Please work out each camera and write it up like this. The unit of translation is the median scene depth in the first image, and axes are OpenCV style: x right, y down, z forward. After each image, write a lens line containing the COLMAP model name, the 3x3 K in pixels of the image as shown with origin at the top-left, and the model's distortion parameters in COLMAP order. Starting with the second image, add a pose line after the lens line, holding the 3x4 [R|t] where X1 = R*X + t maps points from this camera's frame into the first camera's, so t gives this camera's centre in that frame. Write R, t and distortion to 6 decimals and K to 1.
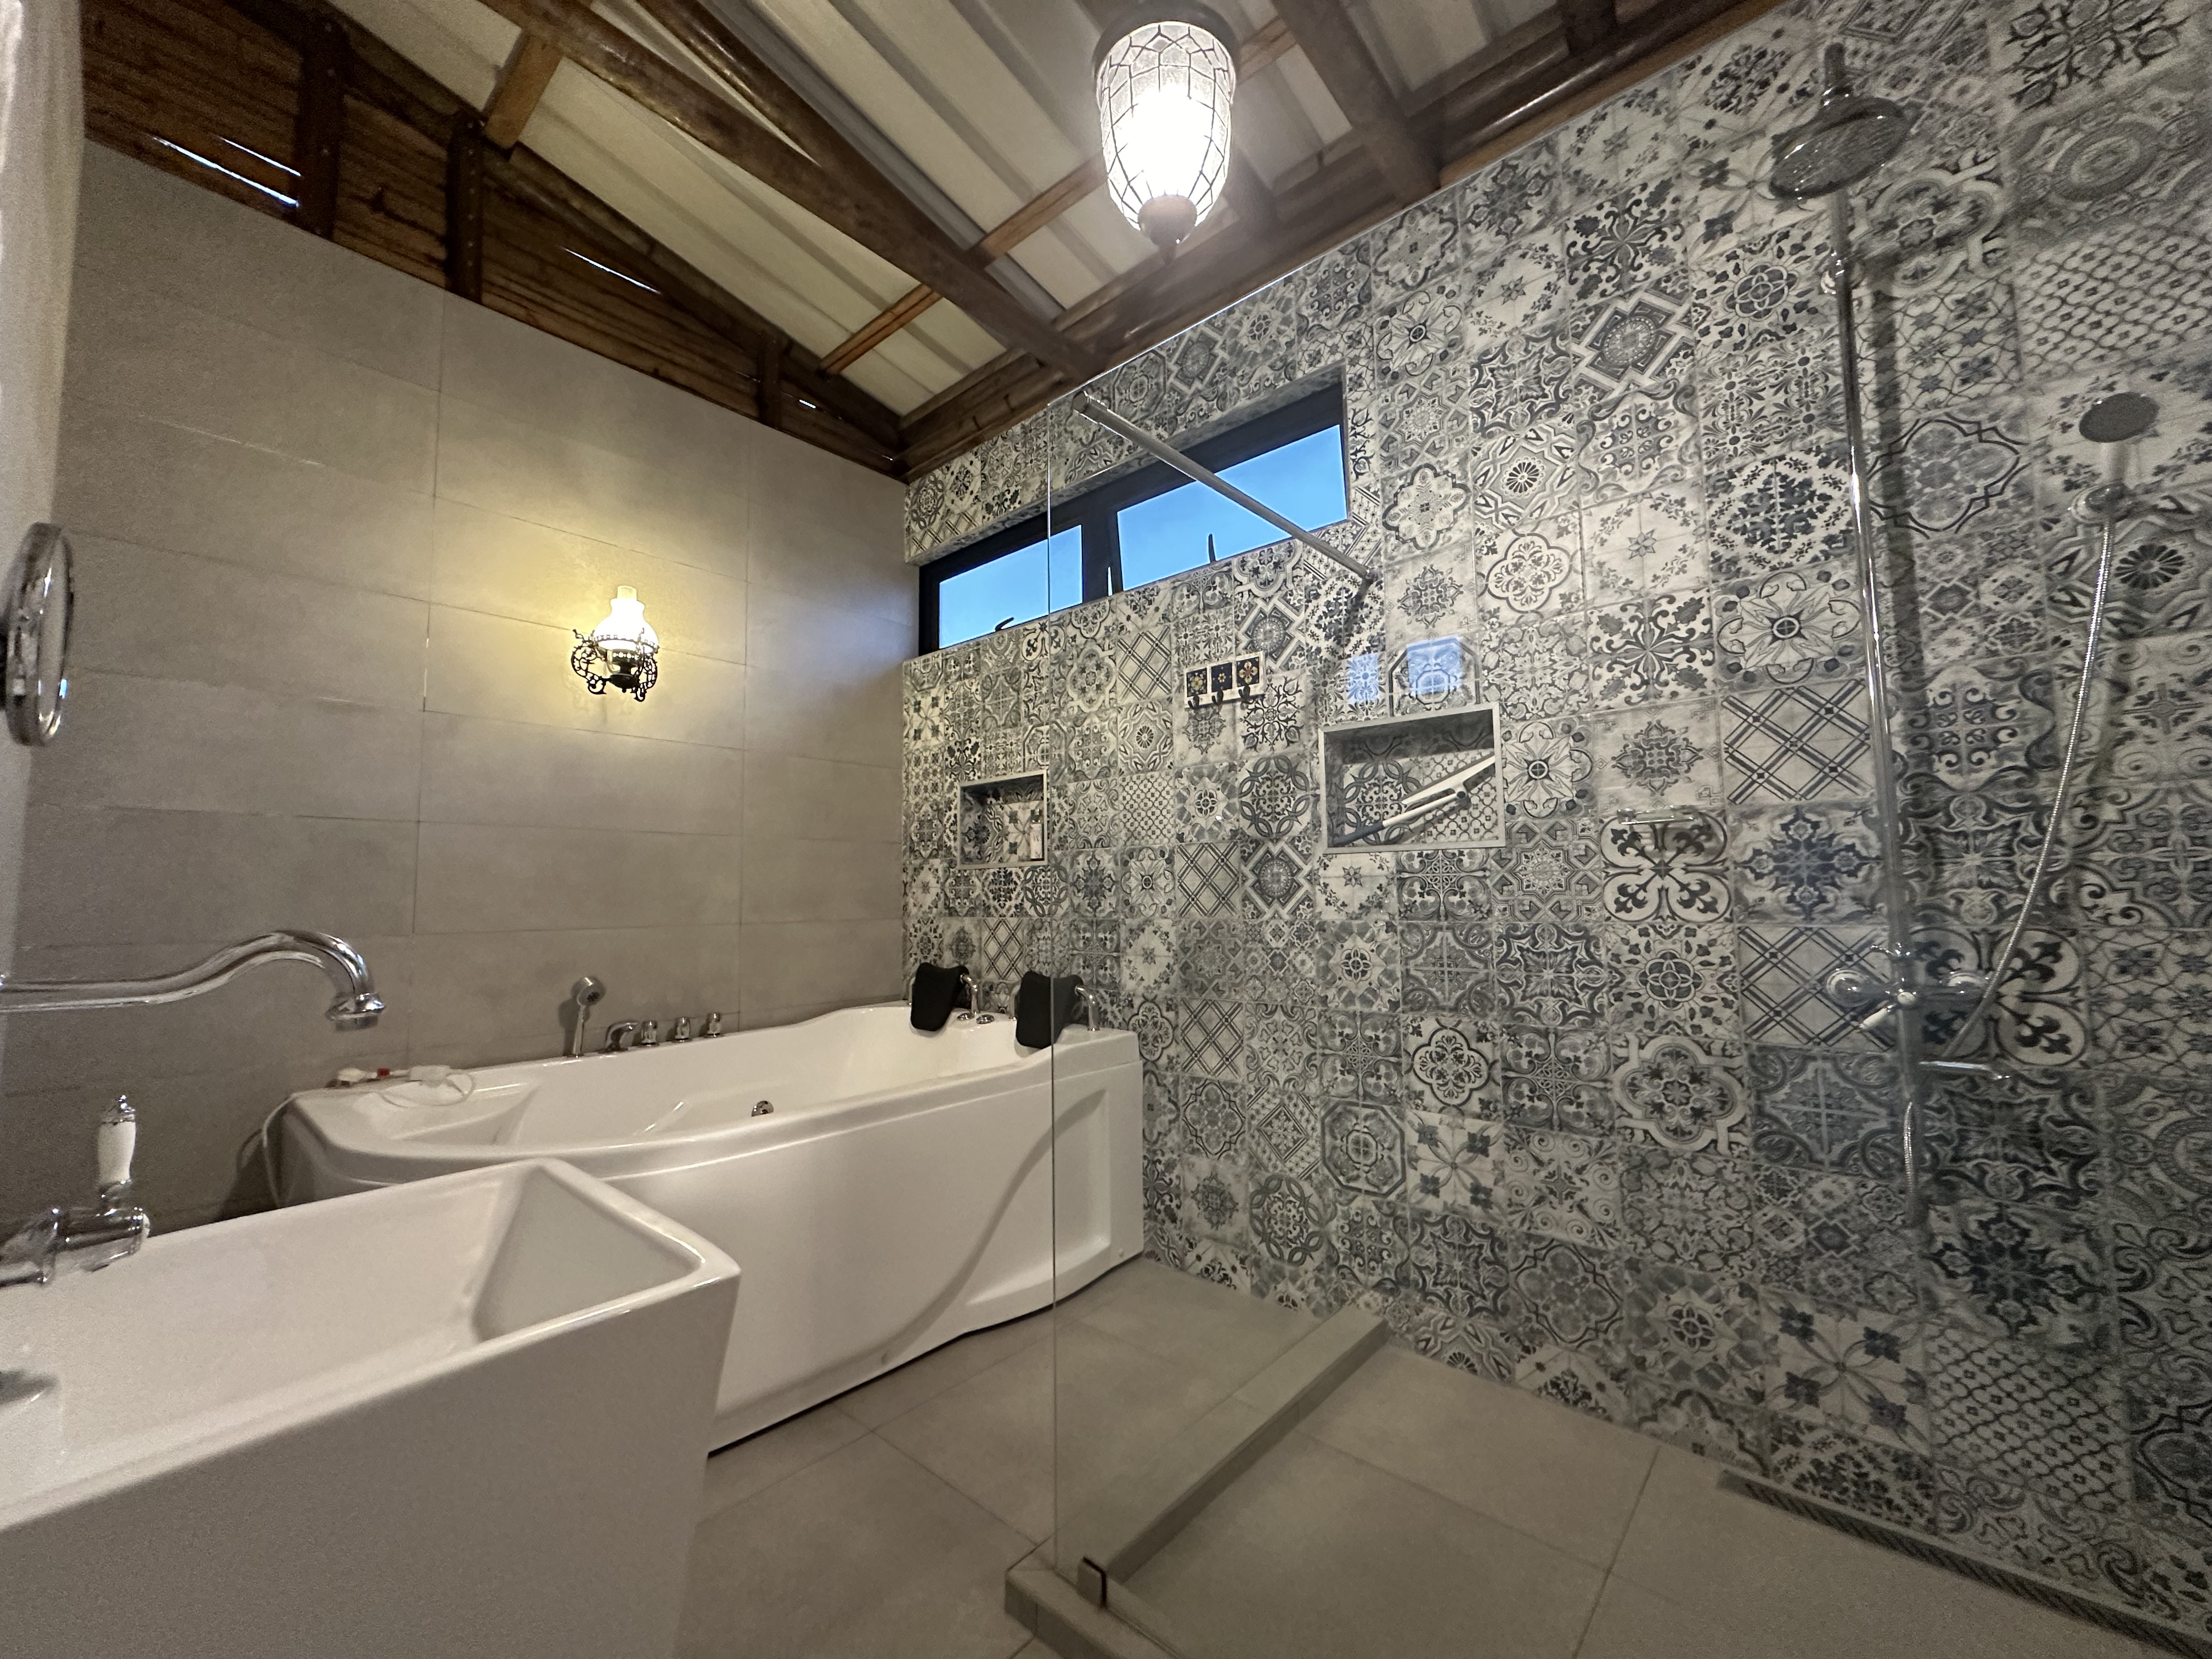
lens RADIAL K [[876.4, 0, 1101.9], [0, 876.4, 826.5], [0, 0, 1]] dist [-0.001336, 0.000342]
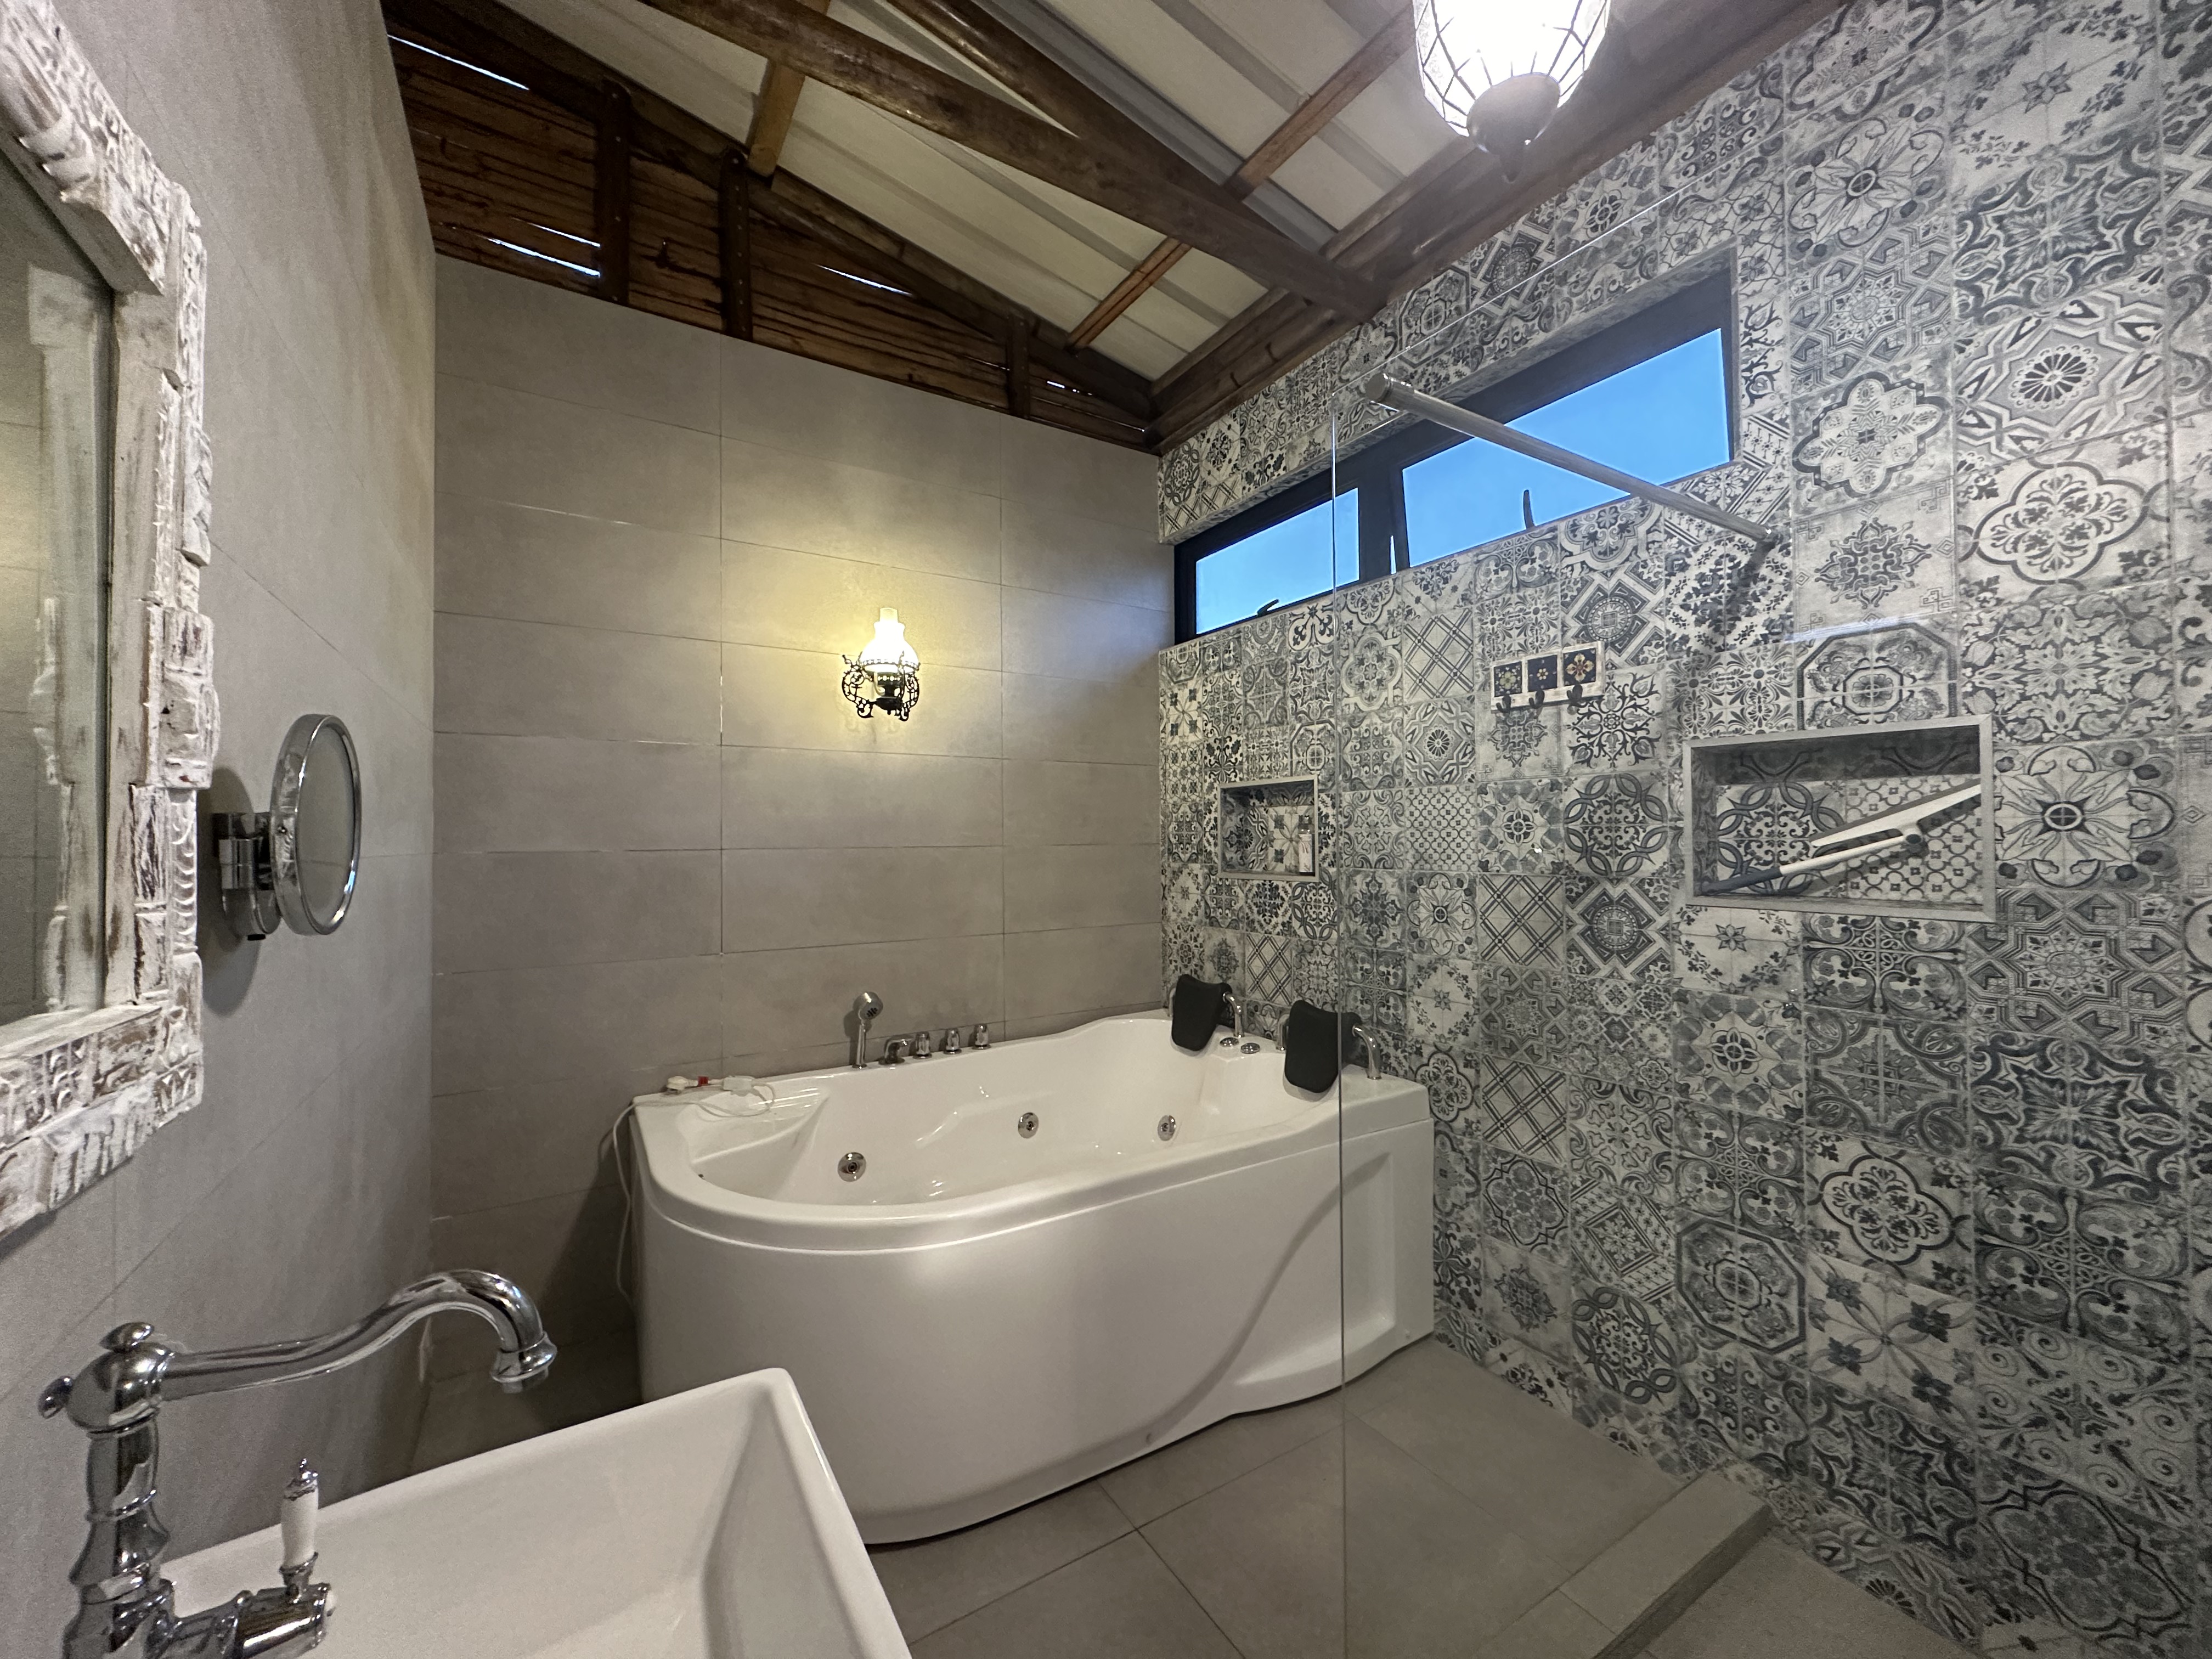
lens RADIAL K [[878.4, 0, 1102.4], [0, 878.4, 830.1], [0, 0, 1]] dist [-0.002266, 0.000367]
pose [[0.957757, 0.001003, -0.287576, -0.022409], [0.018765, 0.997645, 0.065977, -0.101743], [0.286965, -0.068586, 0.955483, 0.114846]]
